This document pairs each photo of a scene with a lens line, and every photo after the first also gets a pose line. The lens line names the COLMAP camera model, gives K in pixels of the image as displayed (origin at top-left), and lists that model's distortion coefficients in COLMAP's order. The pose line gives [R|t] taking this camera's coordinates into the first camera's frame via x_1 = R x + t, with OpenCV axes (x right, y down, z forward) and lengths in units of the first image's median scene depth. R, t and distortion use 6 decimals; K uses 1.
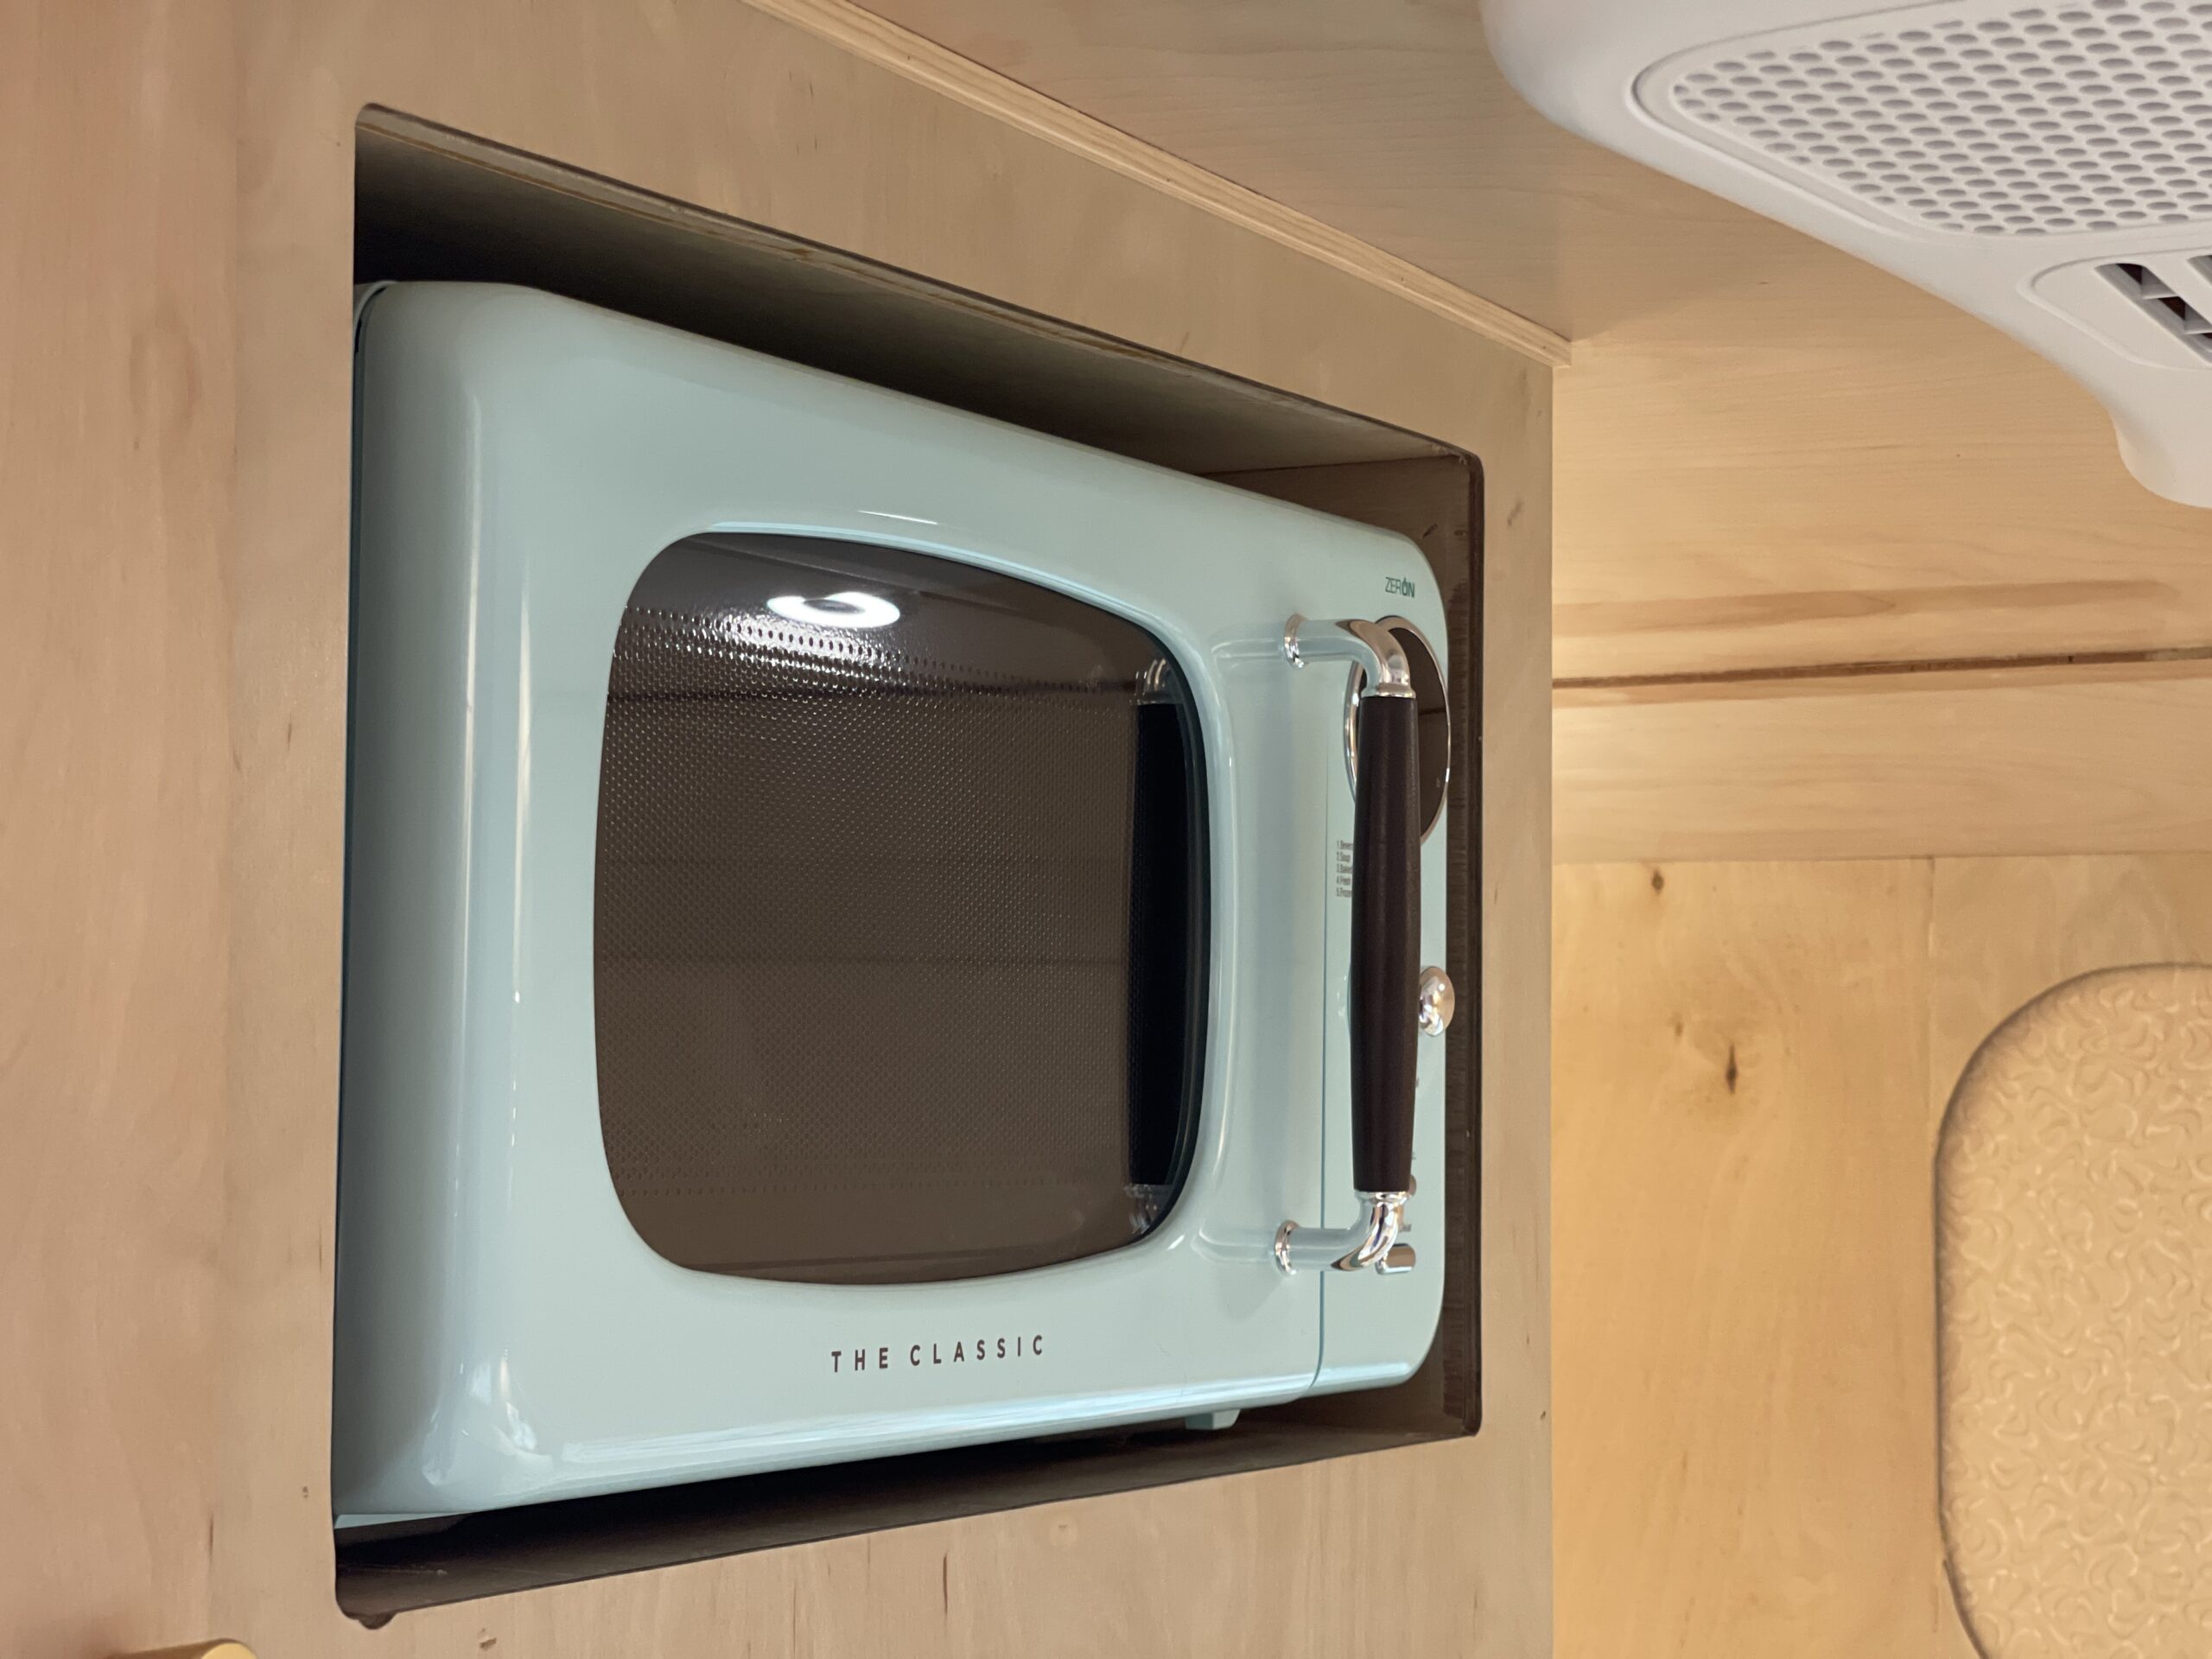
lens RADIAL K [[4079.4, 0, 1106.0], [0, 4079.4, 829.5], [0, 0, 1]] dist [0.165792, -0.228294]
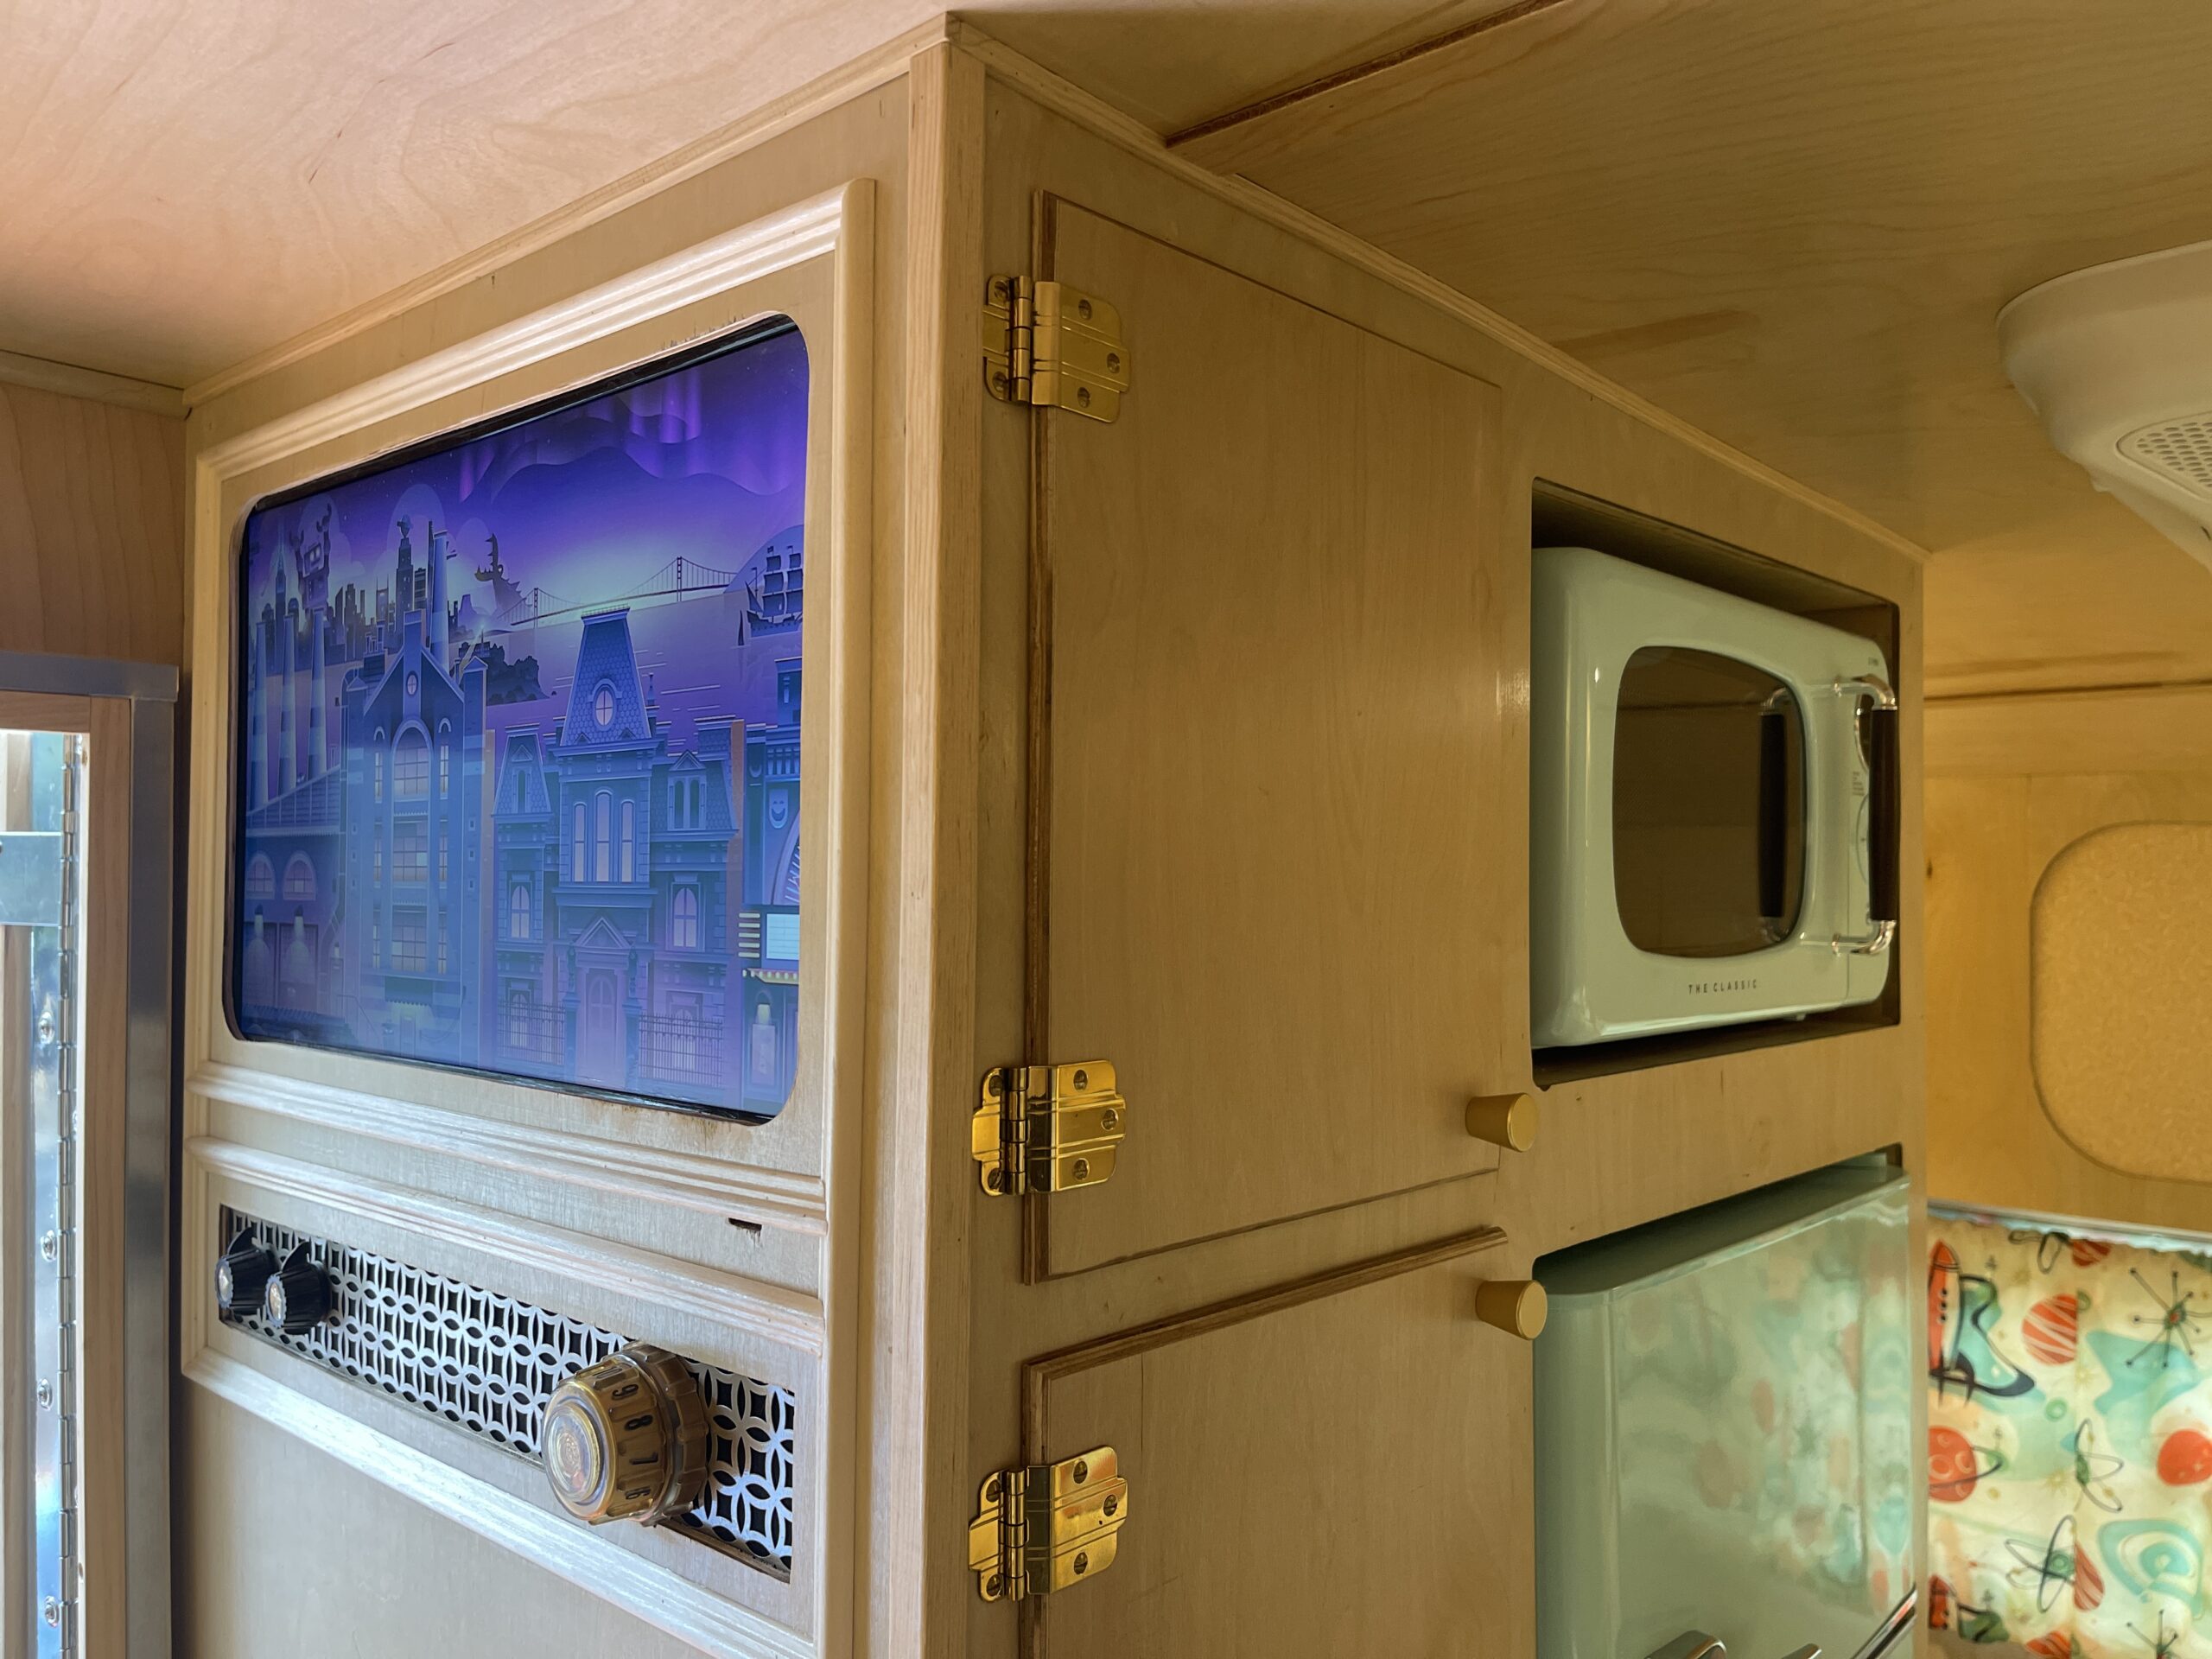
lens RADIAL K [[1703.6, 0, 1106.0], [0, 1703.6, 829.5], [0, 0, 1]] dist [0.012590, -0.049985]
pose [[0.977320, -0.003409, -0.211742, -0.148685], [0.010973, 0.999342, 0.034558, -0.002241], [0.211485, -0.036097, 0.976714, -0.041325]]
